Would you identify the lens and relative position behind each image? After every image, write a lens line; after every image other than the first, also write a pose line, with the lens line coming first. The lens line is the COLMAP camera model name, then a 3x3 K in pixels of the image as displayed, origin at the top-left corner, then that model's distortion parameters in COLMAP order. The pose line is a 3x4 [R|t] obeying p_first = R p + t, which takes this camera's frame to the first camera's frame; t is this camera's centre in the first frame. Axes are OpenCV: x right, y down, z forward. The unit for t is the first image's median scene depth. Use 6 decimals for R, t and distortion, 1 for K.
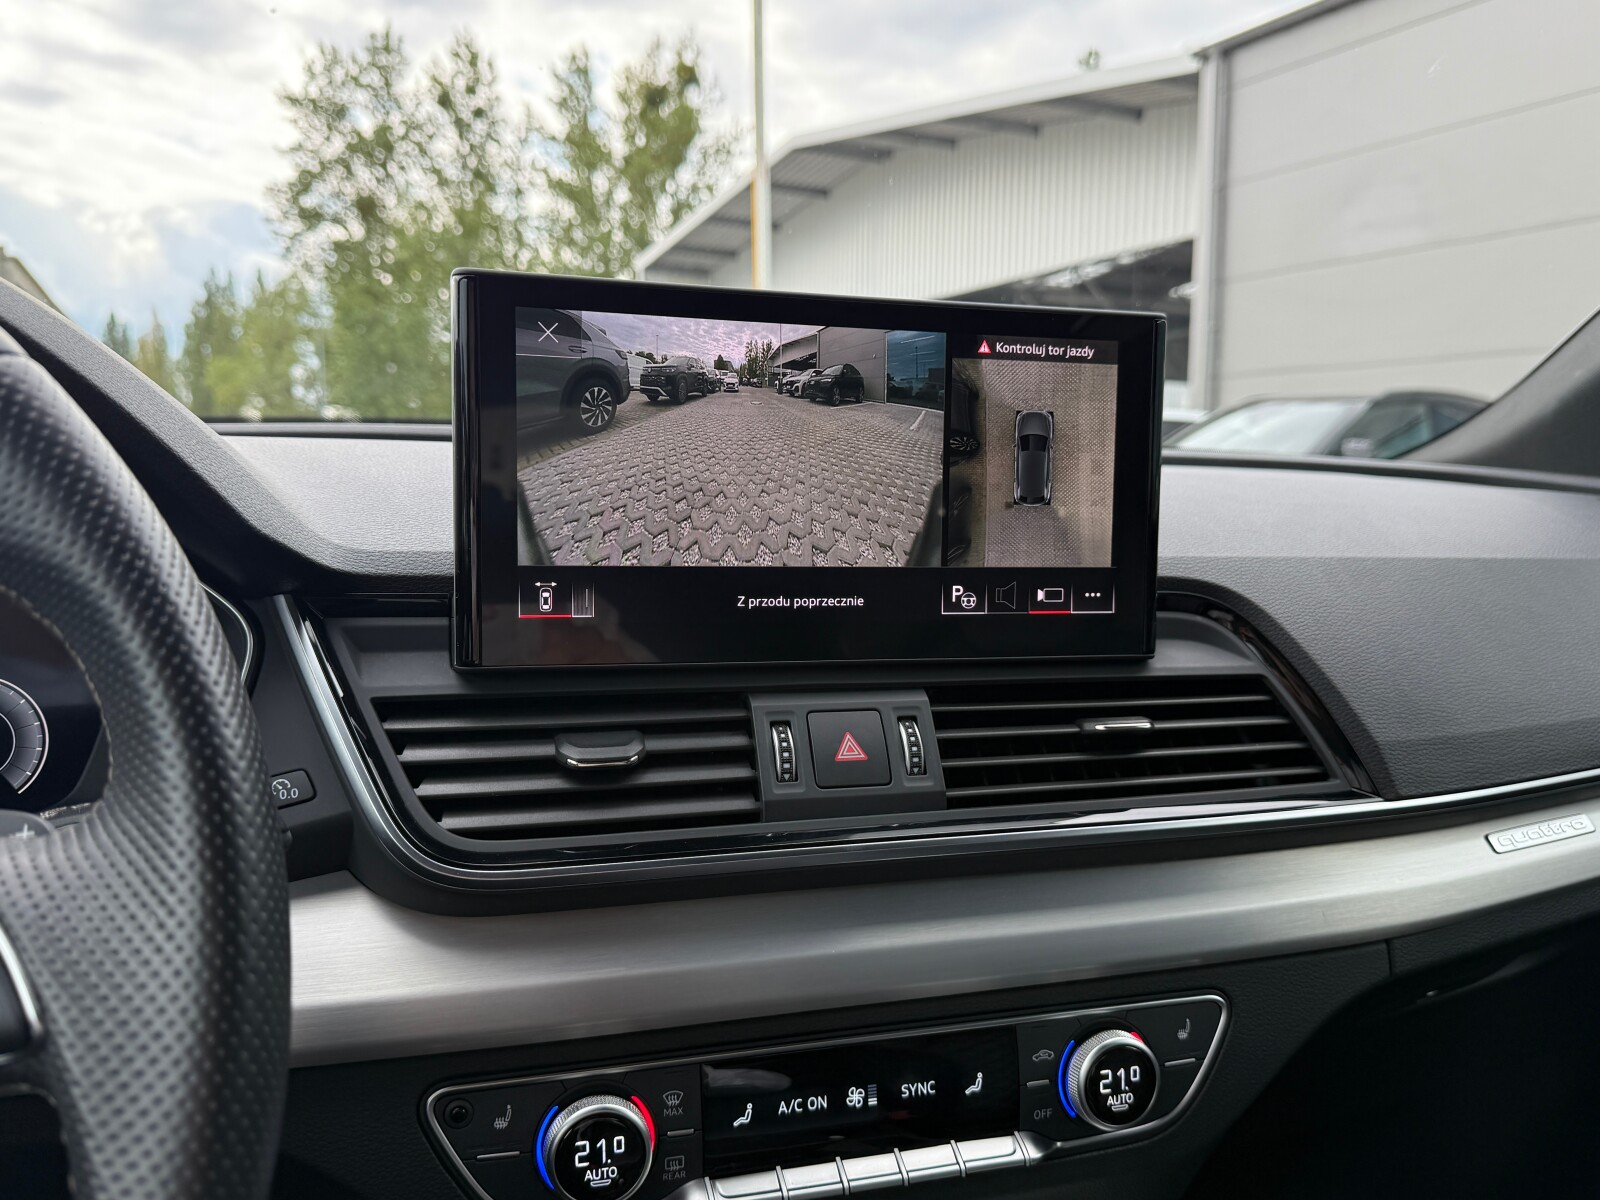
lens RADIAL K [[1275.5, 0, 796.7], [0, 1275.5, 601.8], [0, 0, 1]] dist [0.052437, -0.088270]
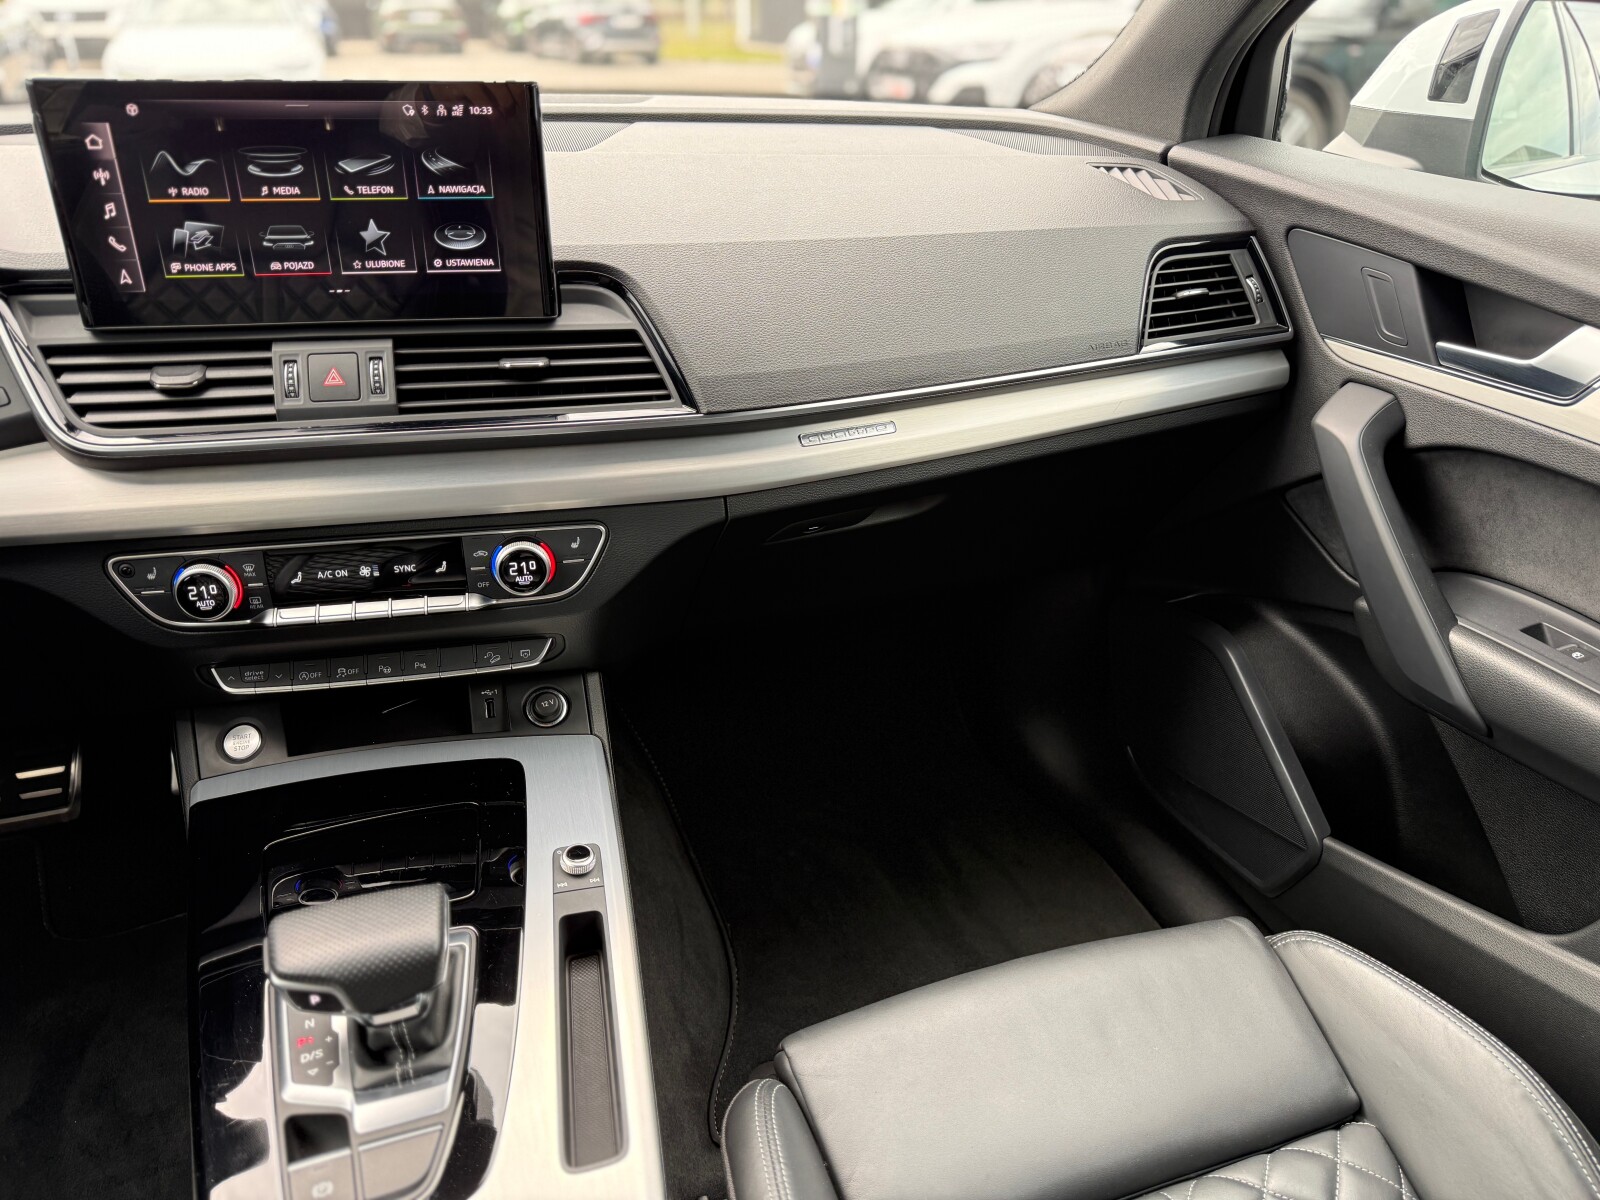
lens RADIAL K [[1134.9, 0, 805.0], [0, 1134.9, 601.5], [0, 0, 1]] dist [0.009974, -0.030820]
pose [[0.996409, 0.038923, -0.075194, 0.798253], [-0.007966, 0.927232, 0.374402, -0.177609], [0.084295, -0.372459, 0.924213, -0.438484]]
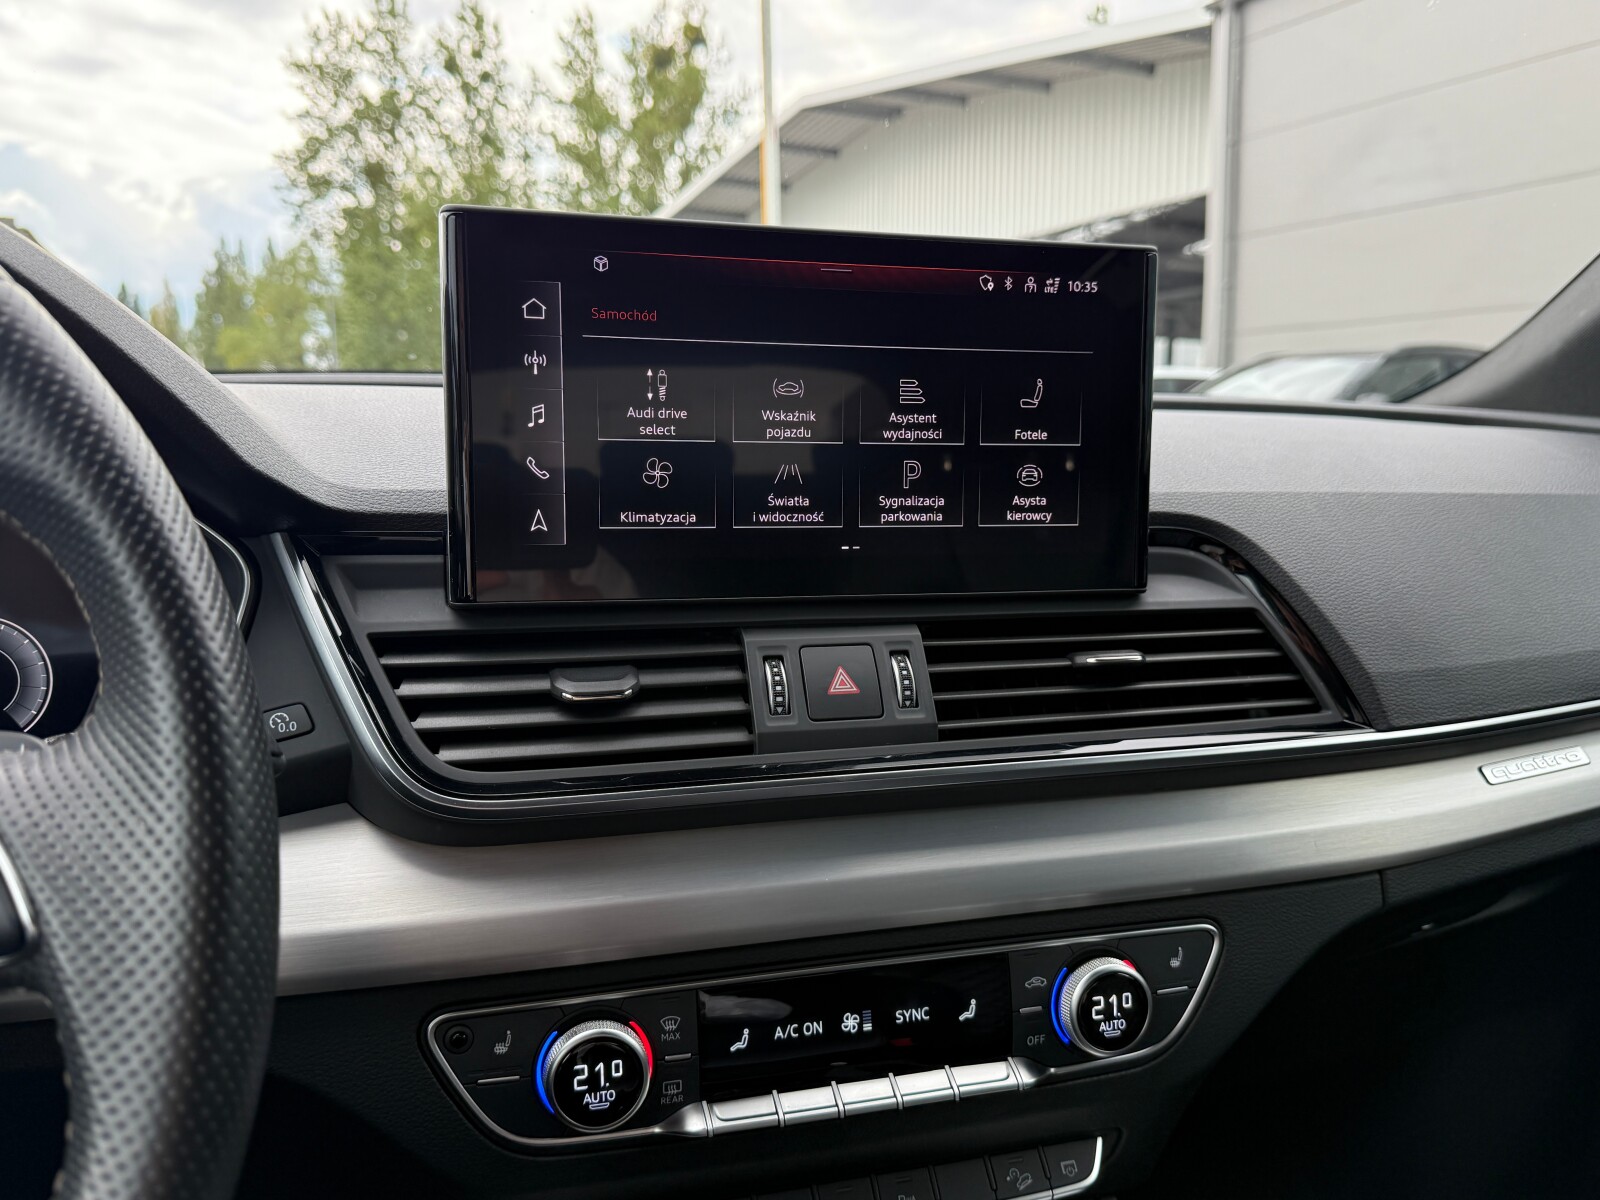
lens RADIAL K [[1272.1, 0, 796.7], [0, 1272.1, 591.8], [0, 0, 1]] dist [0.067079, -0.113255]
pose [[0.999899, -0.009381, -0.010645, 0.017629], [0.009597, 0.999746, 0.020412, 0.023394], [0.010451, -0.020512, 0.999735, -0.007938]]
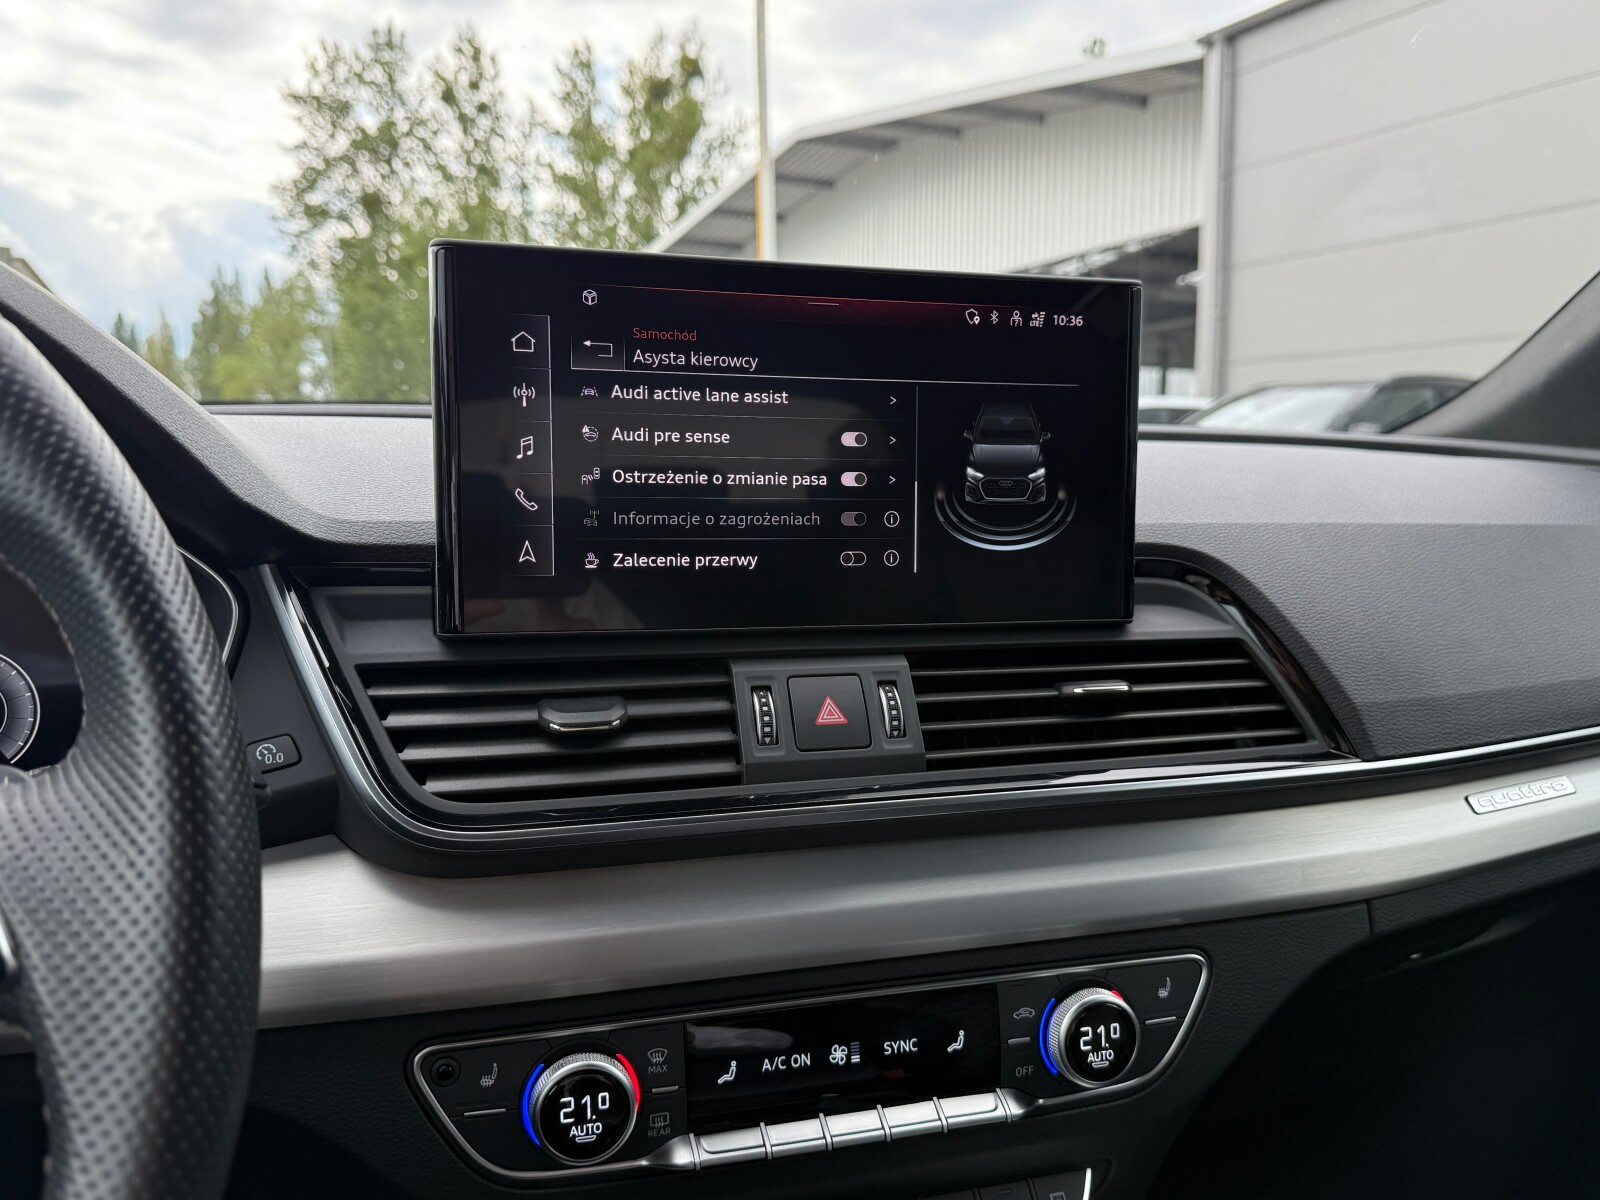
lens RADIAL K [[1273.0, 0, 800.0], [0, 1273.0, 600.0], [0, 0, 1]] dist [0.060626, -0.096157]
pose [[0.999939, -0.009972, -0.004749, 0.024343], [0.009993, 0.999940, 0.004516, 0.021583], [0.004704, -0.004563, 0.999979, -0.012413]]
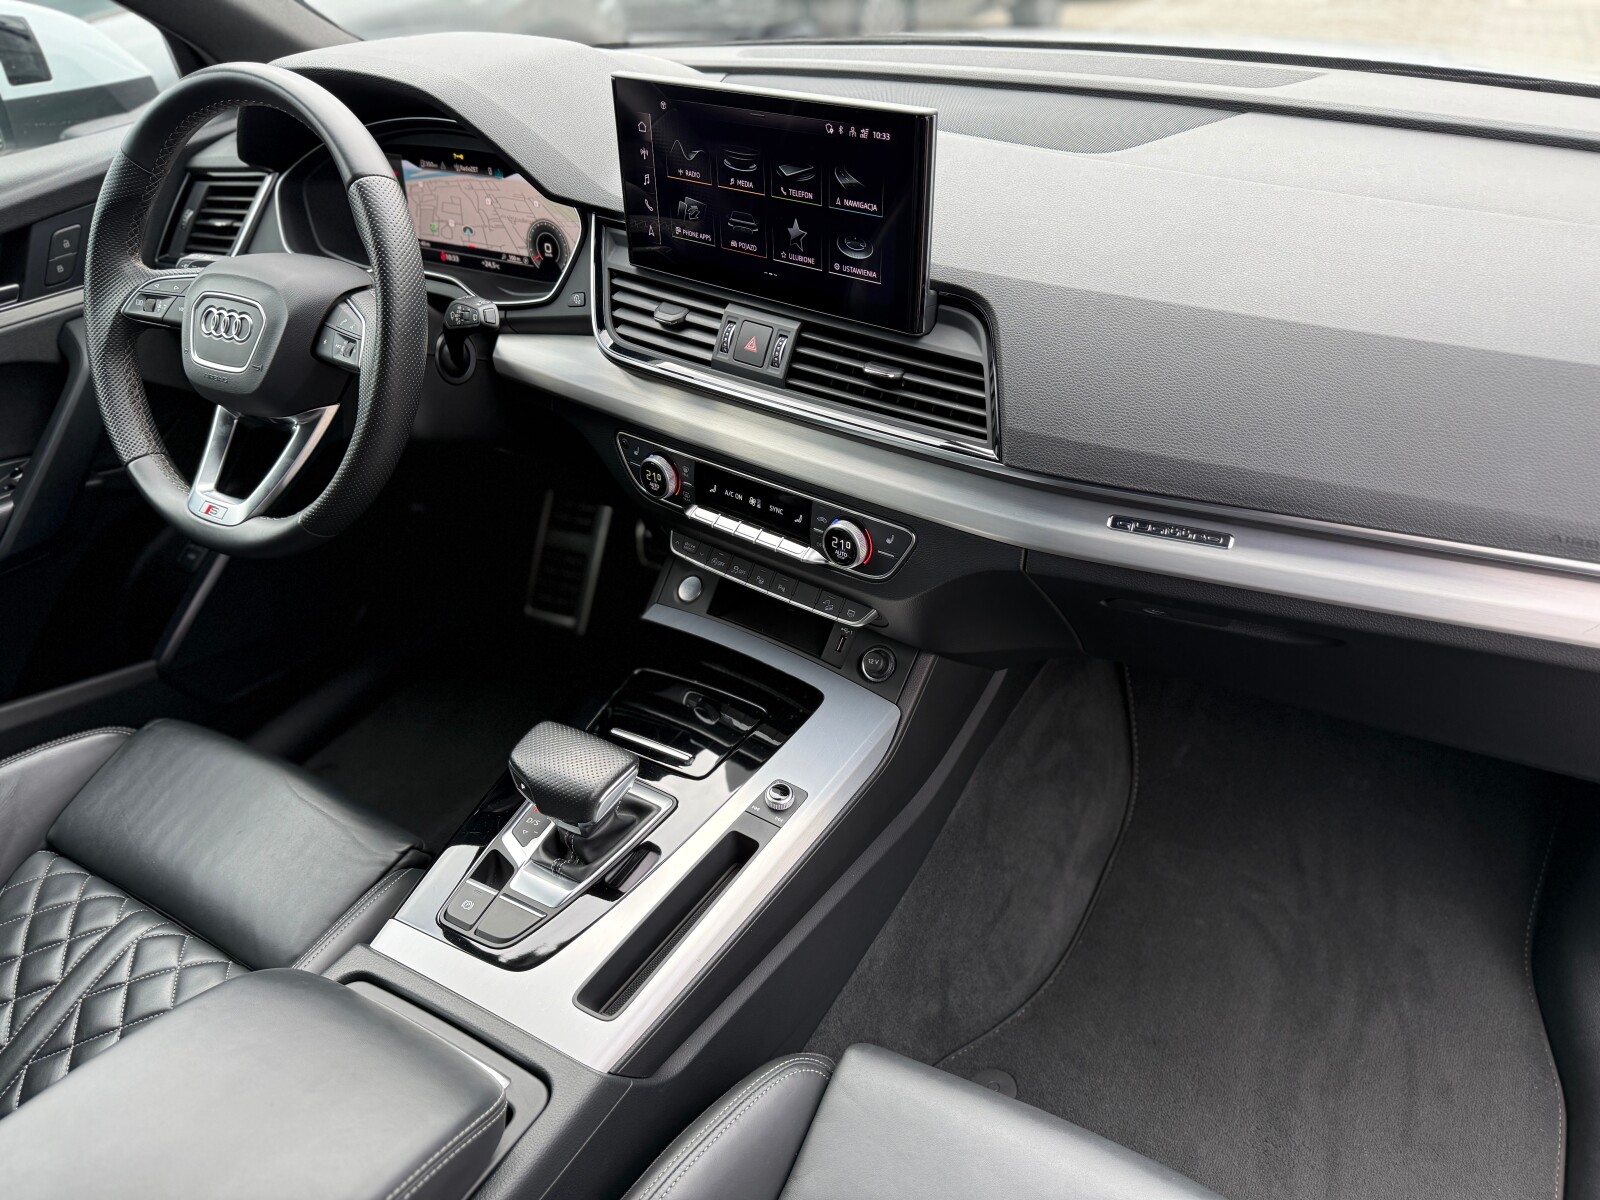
lens RADIAL K [[1137.3, 0, 800.5], [0, 1137.3, 629.2], [0, 0, 1]] dist [0.080800, -0.117264]
pose [[0.578686, 0.442776, -0.684888, 1.554989], [-0.027759, 0.849994, 0.526061, -0.461666], [0.815078, -0.285412, 0.504171, 0.030126]]
